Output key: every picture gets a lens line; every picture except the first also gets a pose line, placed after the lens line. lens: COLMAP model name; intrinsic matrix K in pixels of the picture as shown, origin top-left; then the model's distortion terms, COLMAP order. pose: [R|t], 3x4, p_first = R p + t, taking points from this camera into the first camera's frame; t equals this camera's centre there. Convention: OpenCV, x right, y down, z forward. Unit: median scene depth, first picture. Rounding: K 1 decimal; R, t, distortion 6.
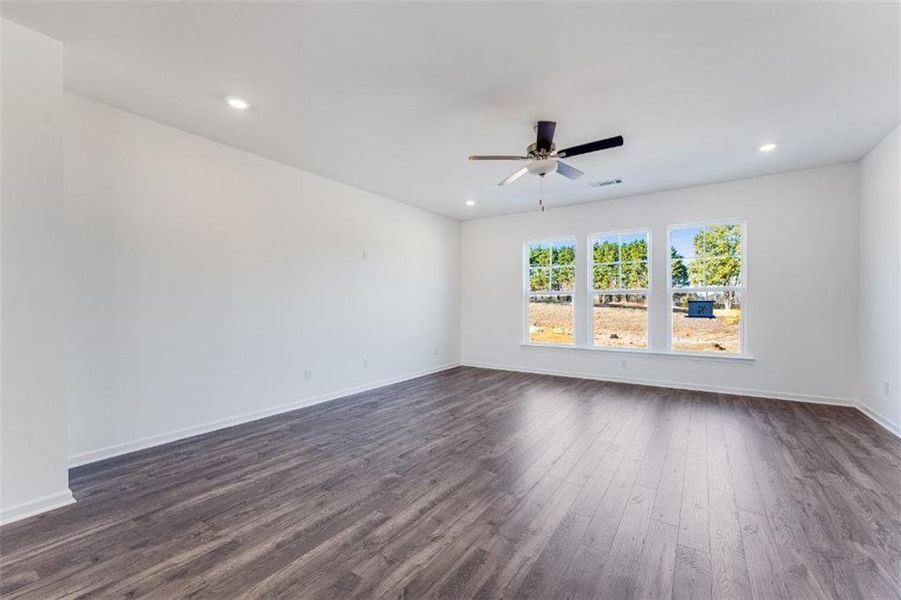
lens RADIAL K [[360.5, 0, 454.9], [0, 360.5, 306.7], [0, 0, 1]] dist [0.000666, -0.000626]
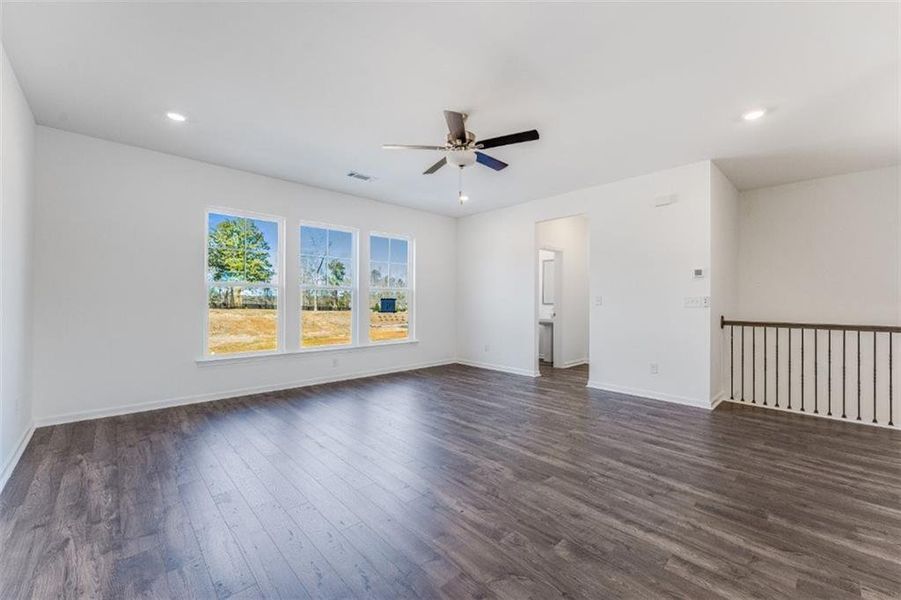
lens RADIAL K [[360.5, 0, 451.9], [0, 360.5, 293.6], [0, 0, 1]] dist [0.000666, -0.000626]
pose [[0.232084, 0.029781, 0.972240, -0.909308], [-0.000573, 0.999535, -0.030480, 0.008012], [-0.972695, 0.006516, 0.231994, 1.055682]]
